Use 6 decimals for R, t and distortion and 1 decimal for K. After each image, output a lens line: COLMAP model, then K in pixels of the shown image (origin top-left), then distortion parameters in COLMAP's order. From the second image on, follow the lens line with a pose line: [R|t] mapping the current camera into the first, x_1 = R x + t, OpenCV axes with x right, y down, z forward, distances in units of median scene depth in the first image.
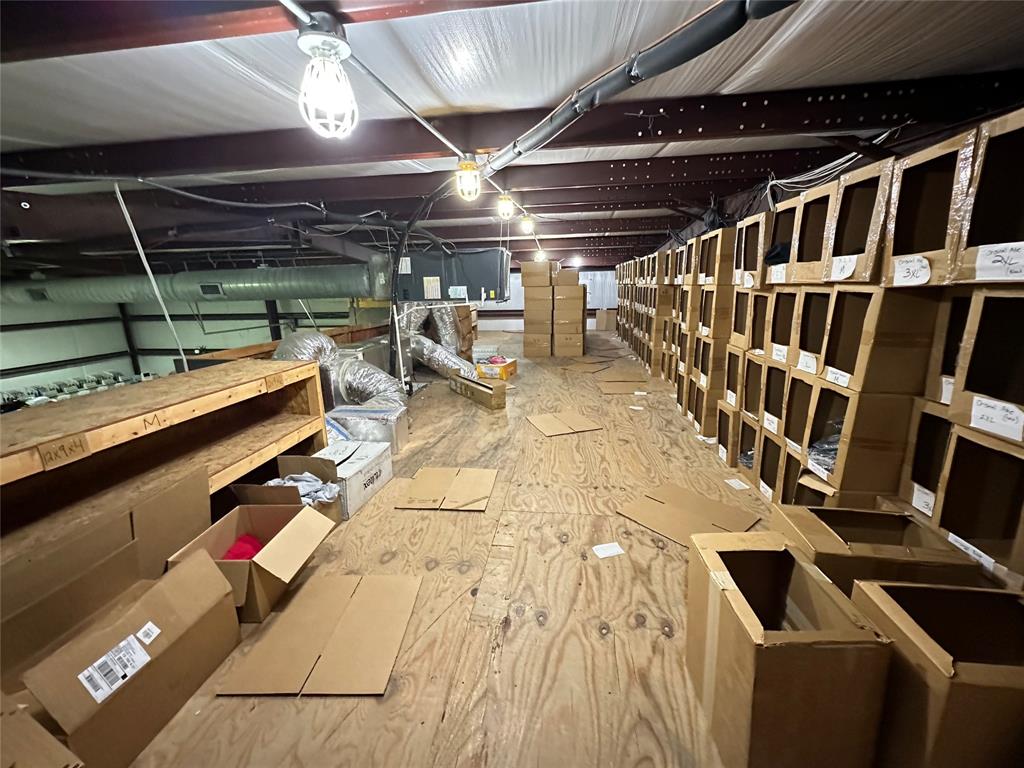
lens RADIAL K [[414.5, 0, 507.2], [0, 414.5, 384.5], [0, 0, 1]] dist [-0.001993, 0.000532]
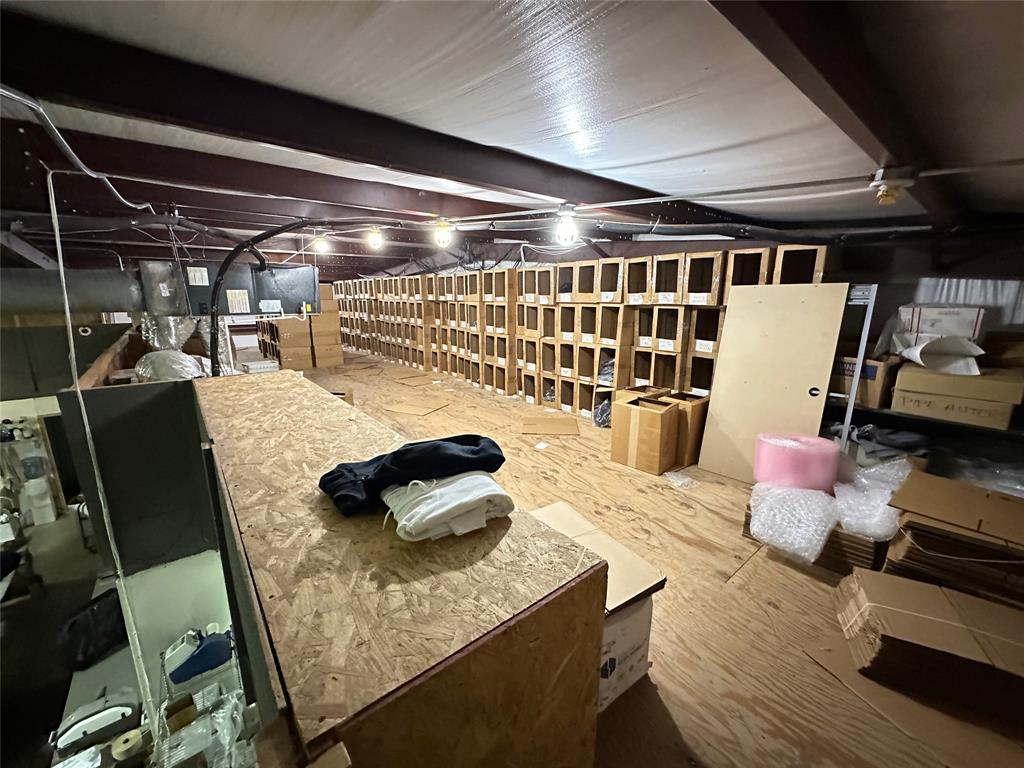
lens RADIAL K [[414.5, 0, 509.7], [0, 414.5, 381.6], [0, 0, 1]] dist [-0.001993, 0.000532]
pose [[0.684453, -0.130580, 0.717267, -0.989792], [0.157135, 0.987129, 0.029762, 0.035719], [-0.711921, 0.092338, 0.696162, -0.178176]]
